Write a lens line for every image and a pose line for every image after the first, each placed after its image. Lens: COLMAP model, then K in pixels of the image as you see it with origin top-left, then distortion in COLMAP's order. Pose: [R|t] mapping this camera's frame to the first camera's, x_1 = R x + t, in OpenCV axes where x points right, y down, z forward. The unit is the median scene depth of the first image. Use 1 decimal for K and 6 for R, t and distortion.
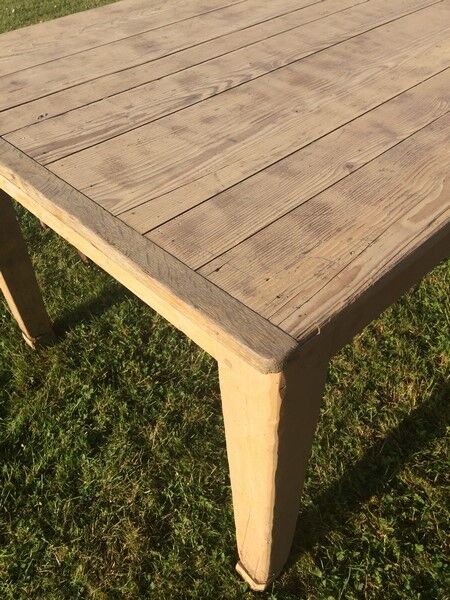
lens RADIAL K [[514.4, 0, 230.9], [0, 514.4, 299.1], [0, 0, 1]] dist [0.121502, -0.191271]
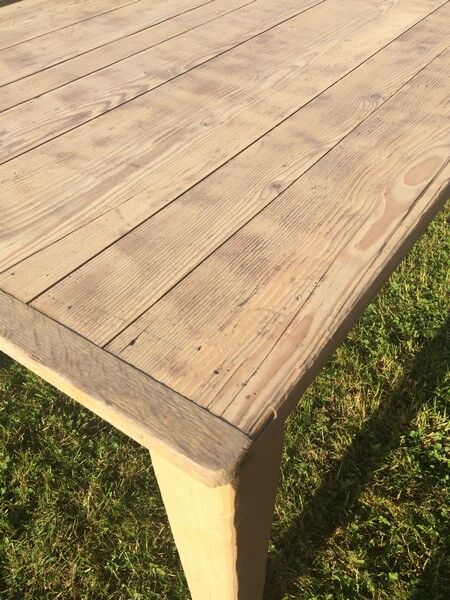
lens RADIAL K [[514.4, 0, 230.9], [0, 514.4, 299.1], [0, 0, 1]] dist [0.121502, -0.191271]
pose [[0.982703, -0.123639, 0.137872, 0.010370], [0.124822, 0.992179, 0.000068, -0.054779], [-0.136803, 0.017142, 0.990450, 0.118101]]
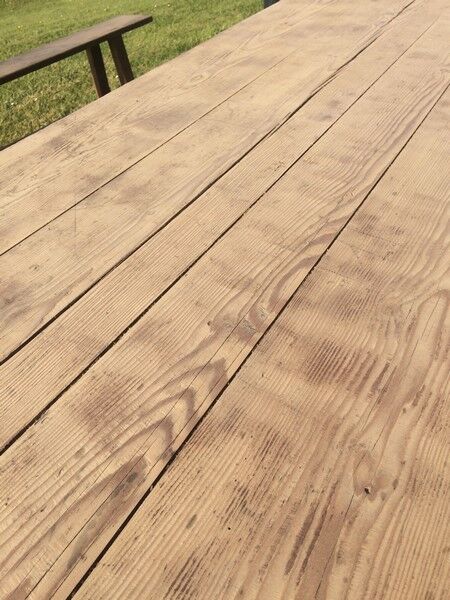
lens RADIAL K [[514.4, 0, 230.9], [0, 514.4, 299.1], [0, 0, 1]] dist [0.121502, -0.191271]
pose [[0.963551, -0.206427, 0.170168, -0.025815], [0.216783, 0.975205, -0.044498, -0.426547], [-0.156763, 0.079766, 0.984410, 0.445214]]
